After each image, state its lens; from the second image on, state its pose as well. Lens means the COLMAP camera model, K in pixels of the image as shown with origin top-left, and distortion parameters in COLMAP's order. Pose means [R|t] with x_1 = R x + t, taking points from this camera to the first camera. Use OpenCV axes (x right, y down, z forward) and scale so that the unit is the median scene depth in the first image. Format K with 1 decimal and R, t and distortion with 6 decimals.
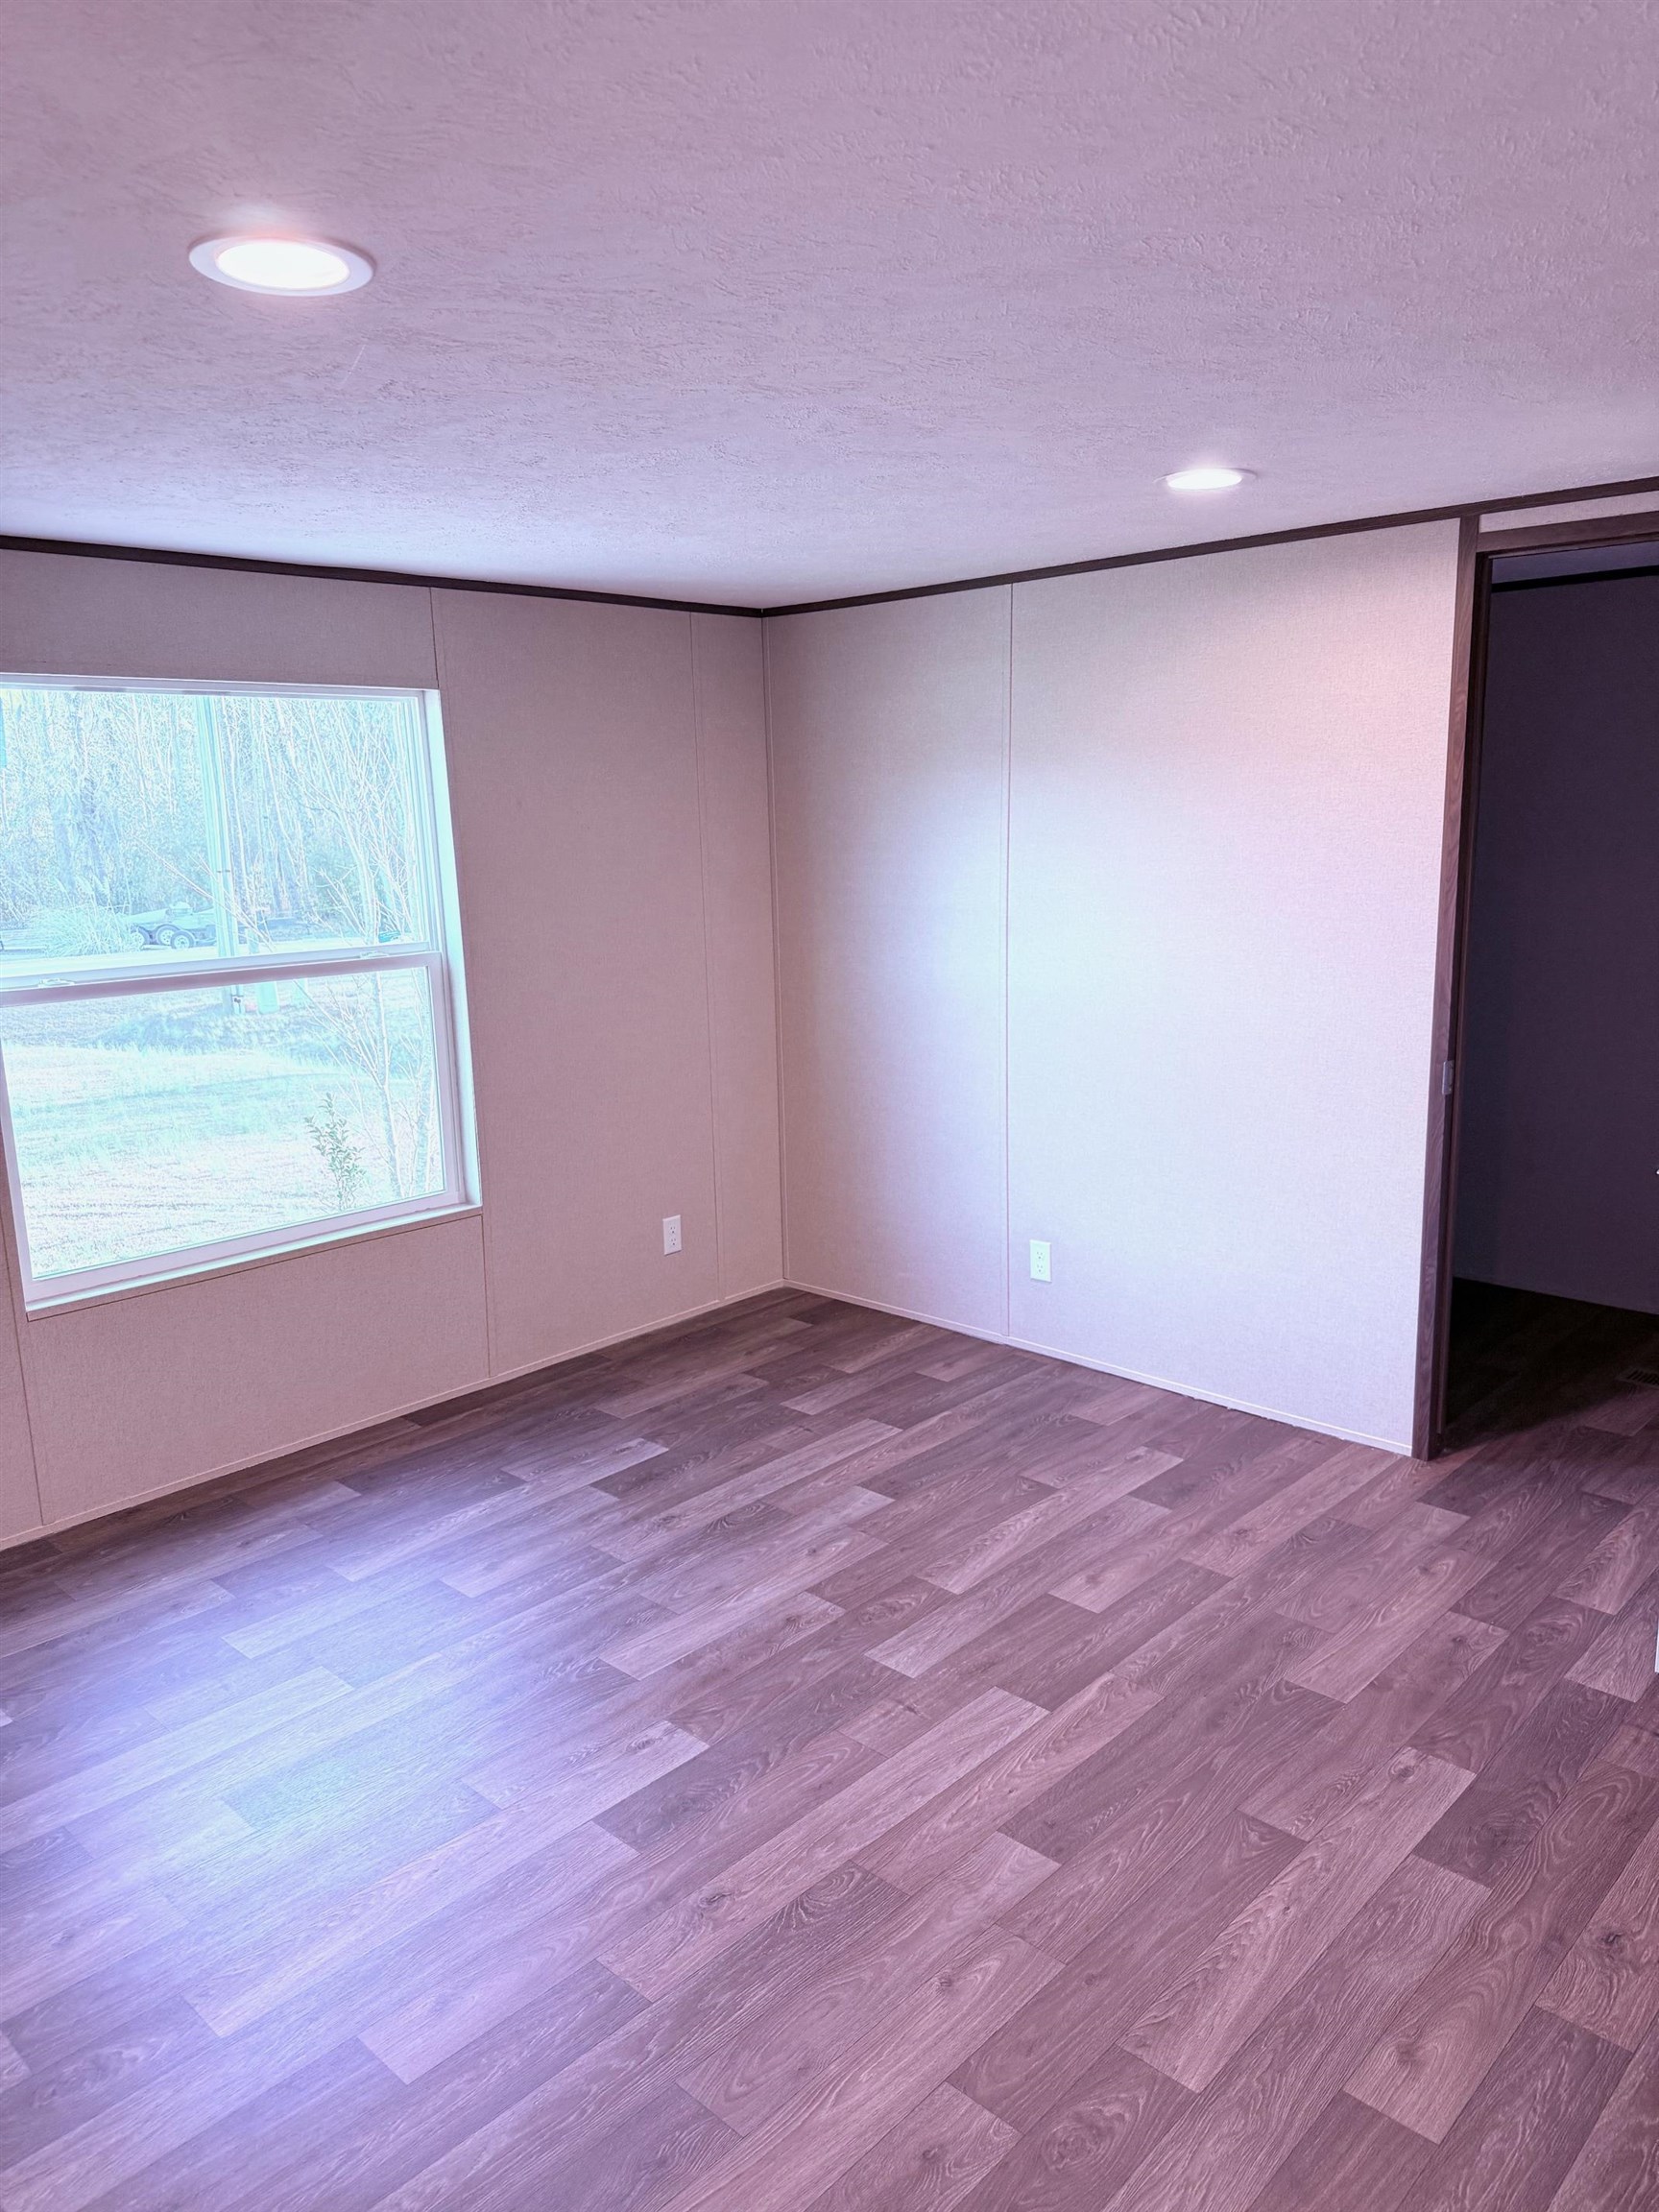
lens RADIAL K [[1546.8, 0, 829.5], [0, 1546.8, 1106.0], [0, 0, 1]] dist [0.002432, -0.004526]
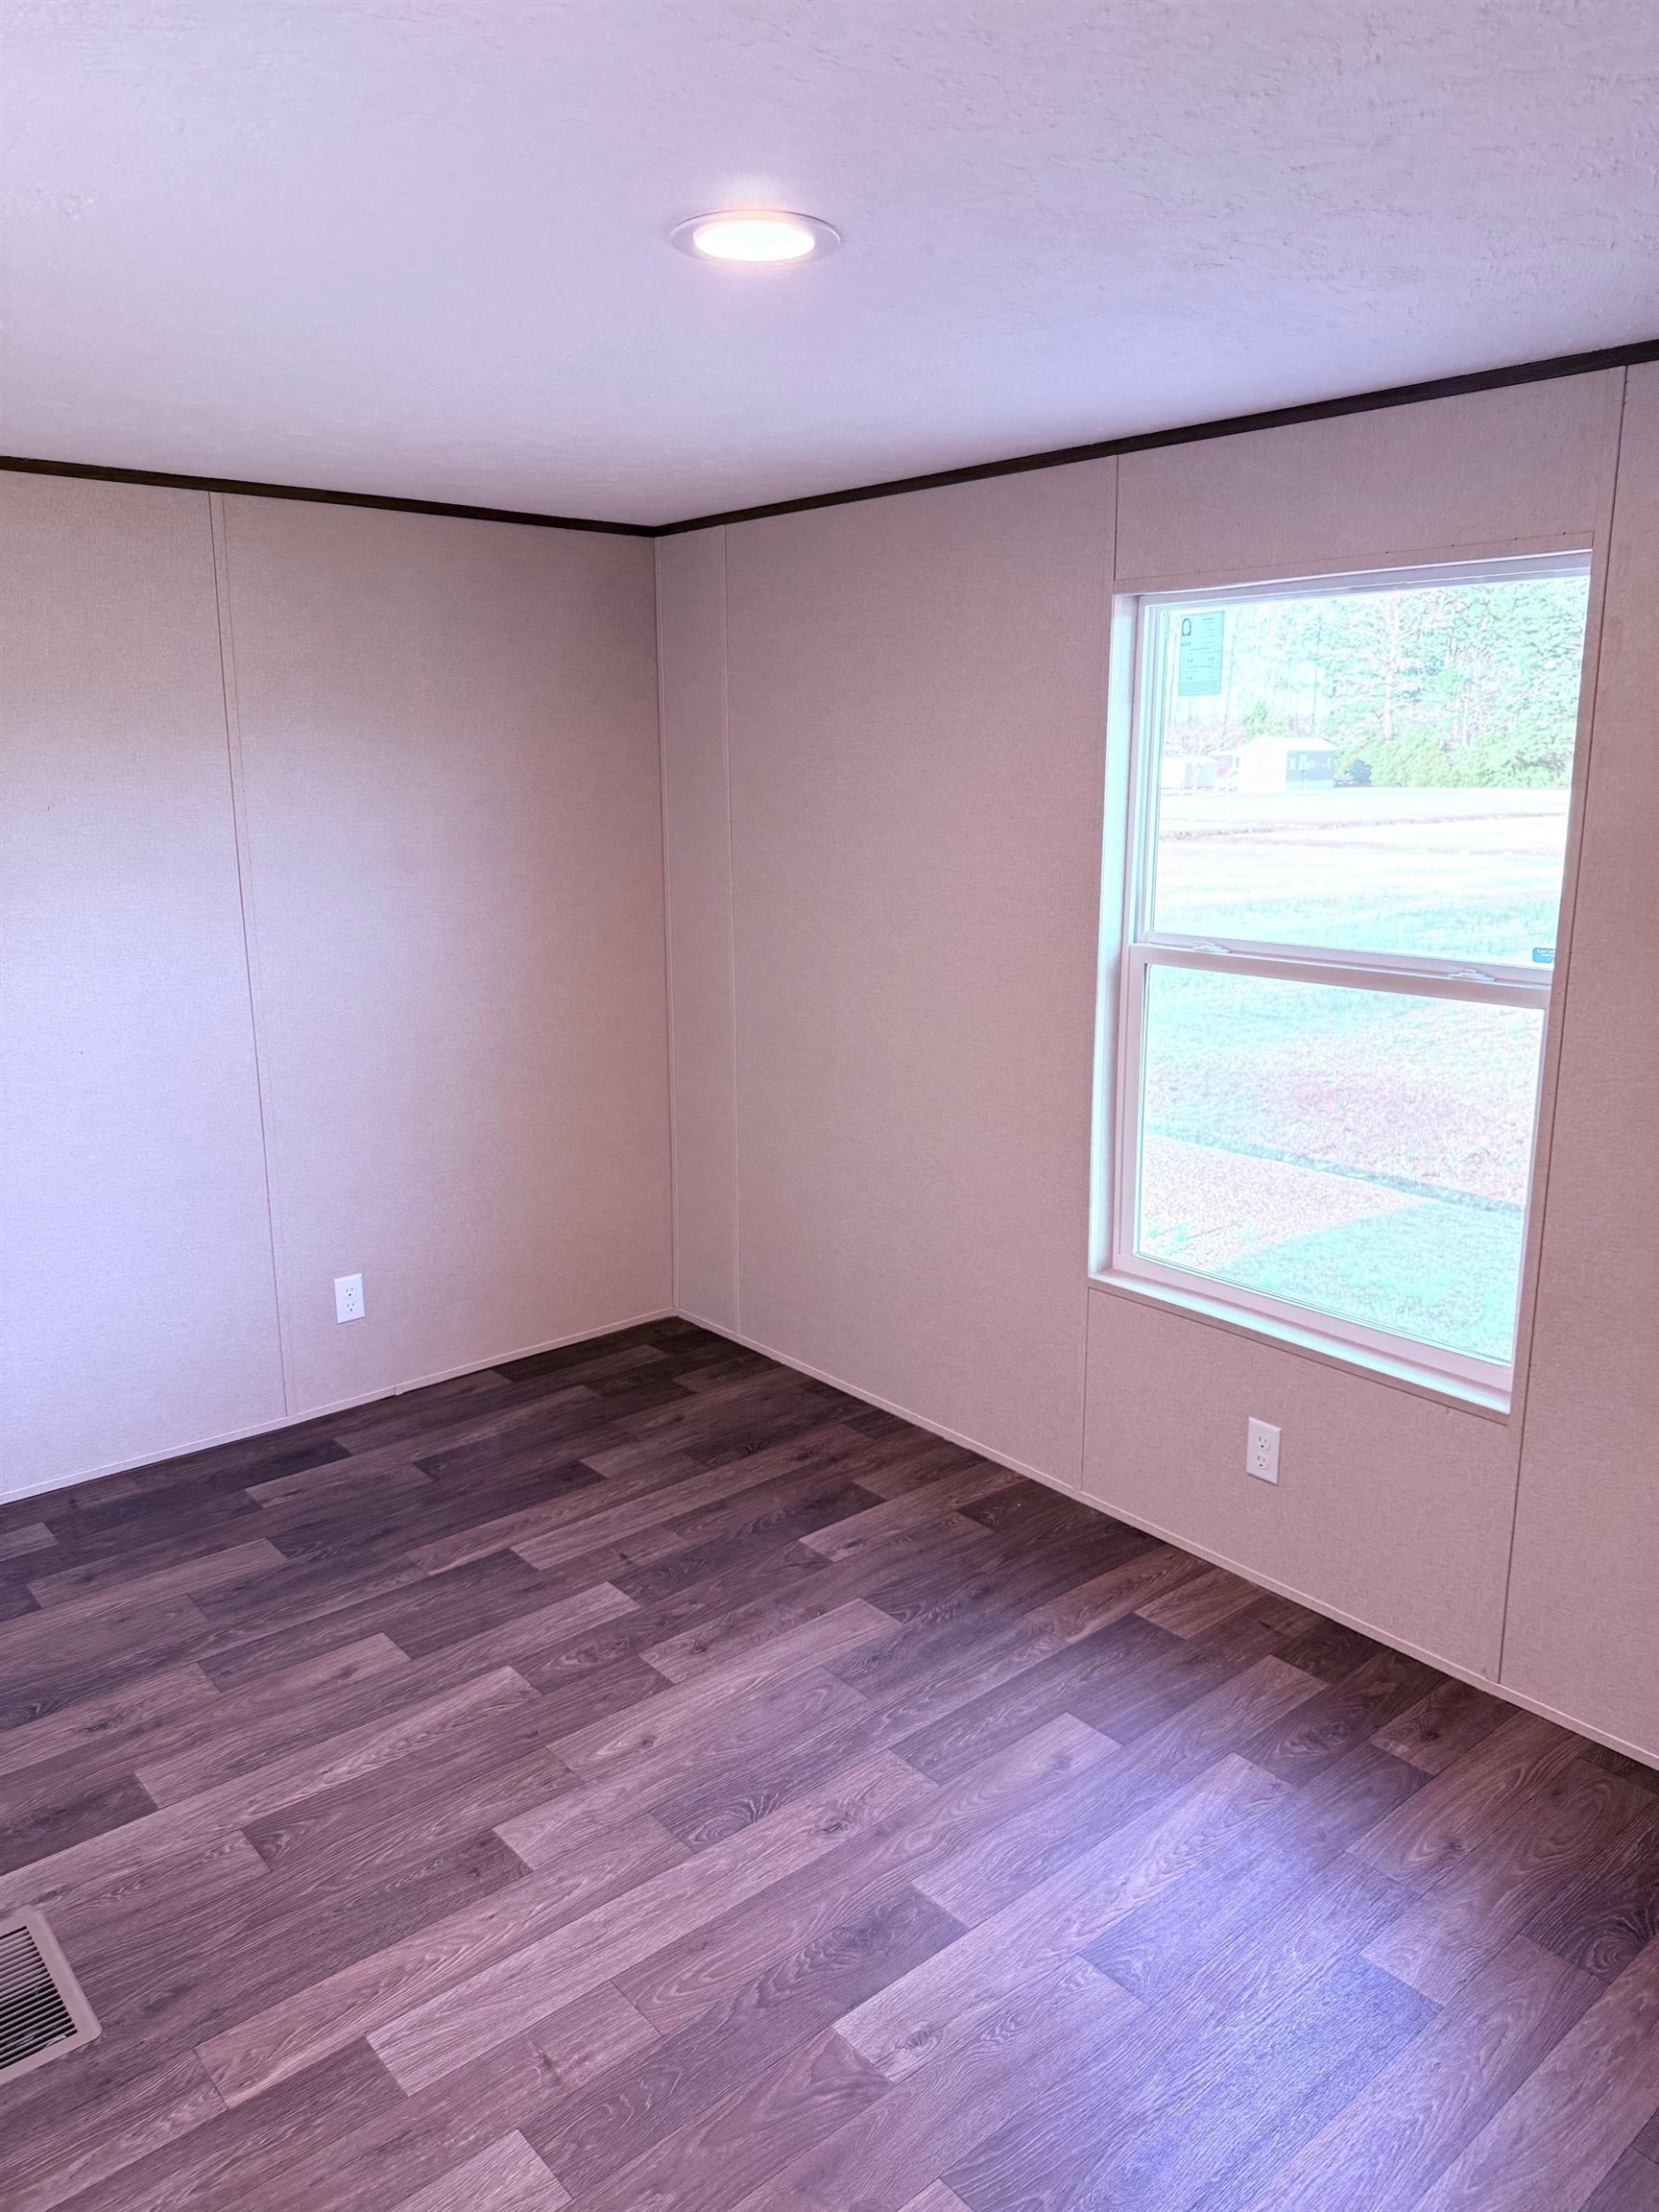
lens RADIAL K [[1546.8, 0, 829.5], [0, 1546.8, 1106.0], [0, 0, 1]] dist [0.002432, -0.004526]
pose [[-0.994223, 0.002338, 0.107312, -0.221595], [0.046235, 0.911589, 0.408494, -0.374314], [-0.096869, 0.411096, -0.906431, 1.864118]]
